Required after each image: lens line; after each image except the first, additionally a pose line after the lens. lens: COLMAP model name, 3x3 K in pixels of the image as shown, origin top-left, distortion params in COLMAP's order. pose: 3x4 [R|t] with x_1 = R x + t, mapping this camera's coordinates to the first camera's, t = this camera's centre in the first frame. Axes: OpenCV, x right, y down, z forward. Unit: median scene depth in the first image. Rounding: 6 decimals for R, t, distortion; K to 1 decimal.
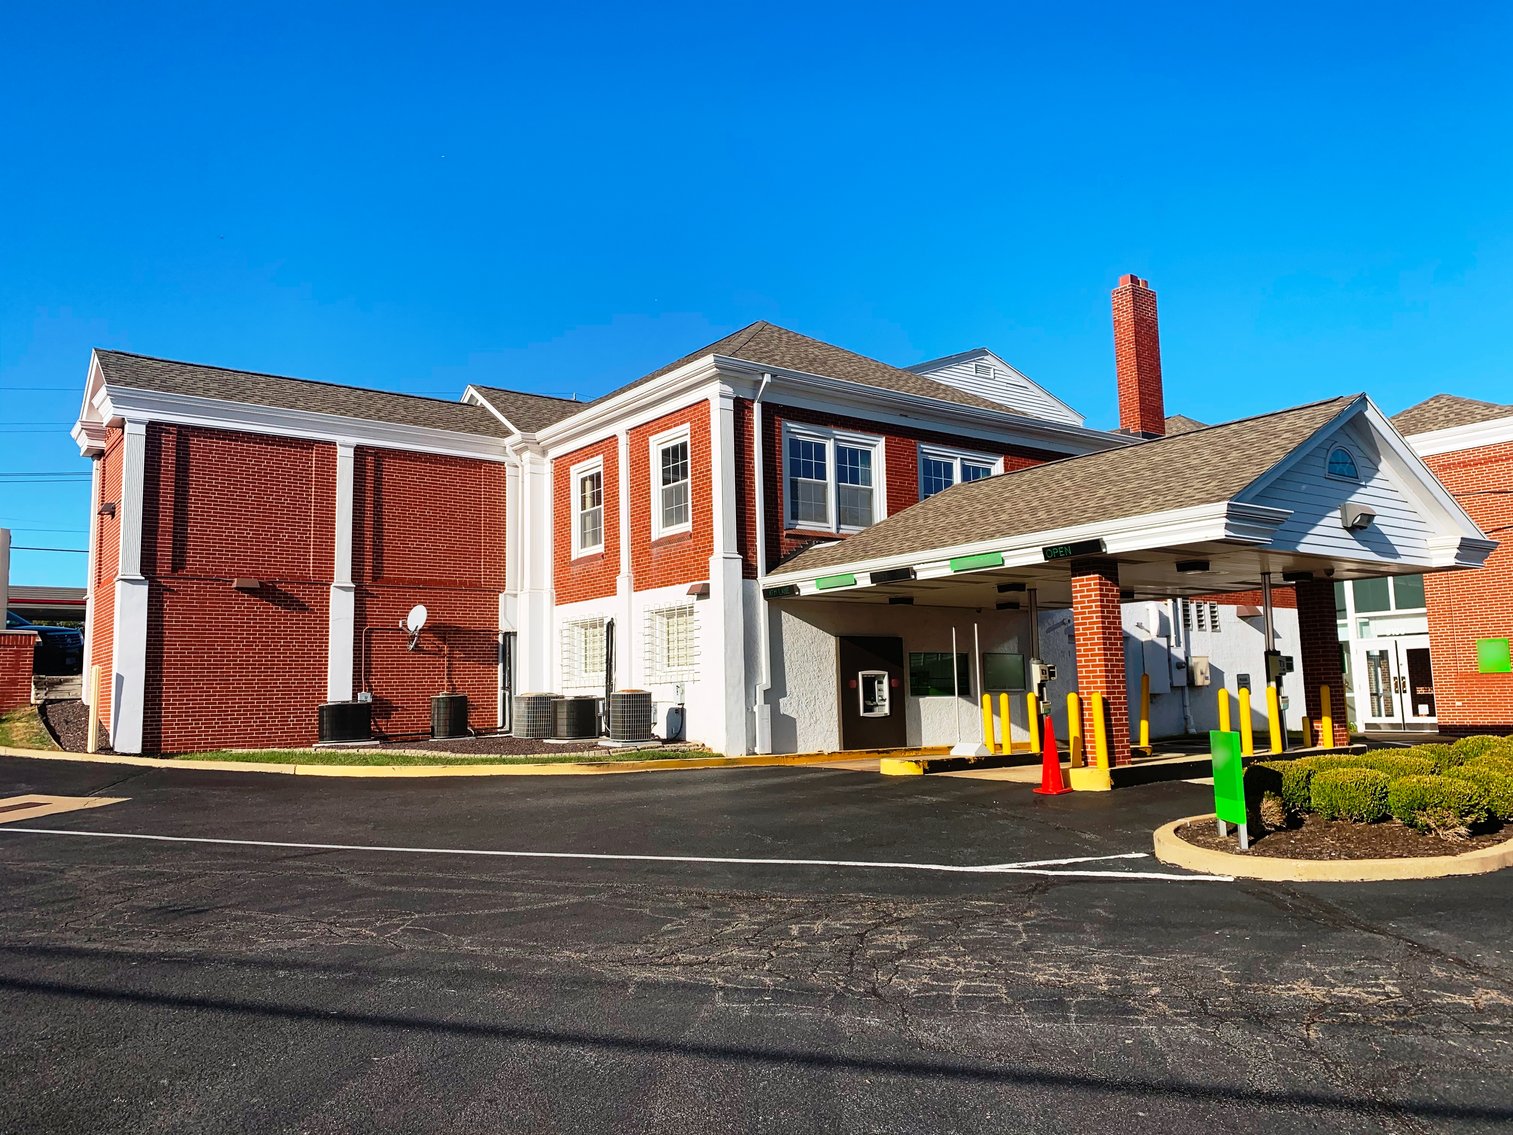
lens RADIAL K [[1150.9, 0, 771.2], [0, 1150.9, 573.3], [0, 0, 1]] dist [0.050448, -0.034777]
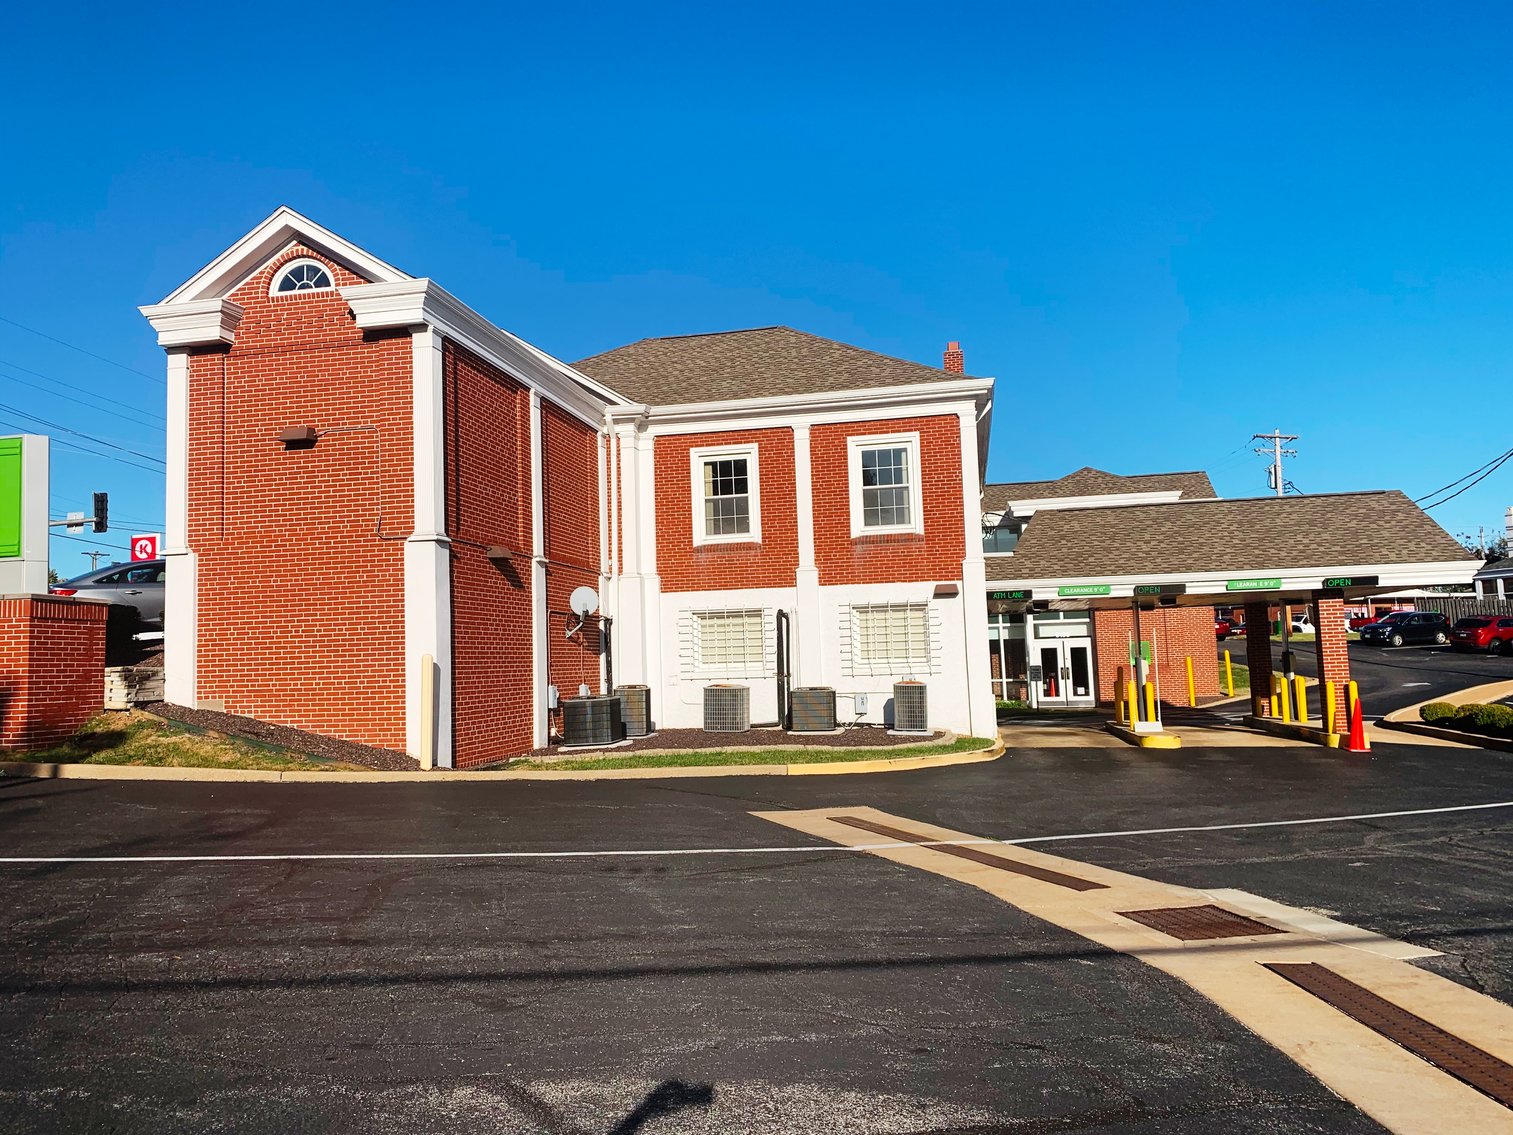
lens RADIAL K [[1150.9, 0, 763.8], [0, 1150.9, 541.0], [0, 0, 1]] dist [0.050448, -0.034777]
pose [[0.746263, 0.073021, 0.661634, -0.820565], [-0.061065, 0.997284, -0.041190, 0.021818], [-0.662844, -0.009664, 0.748695, 0.266327]]
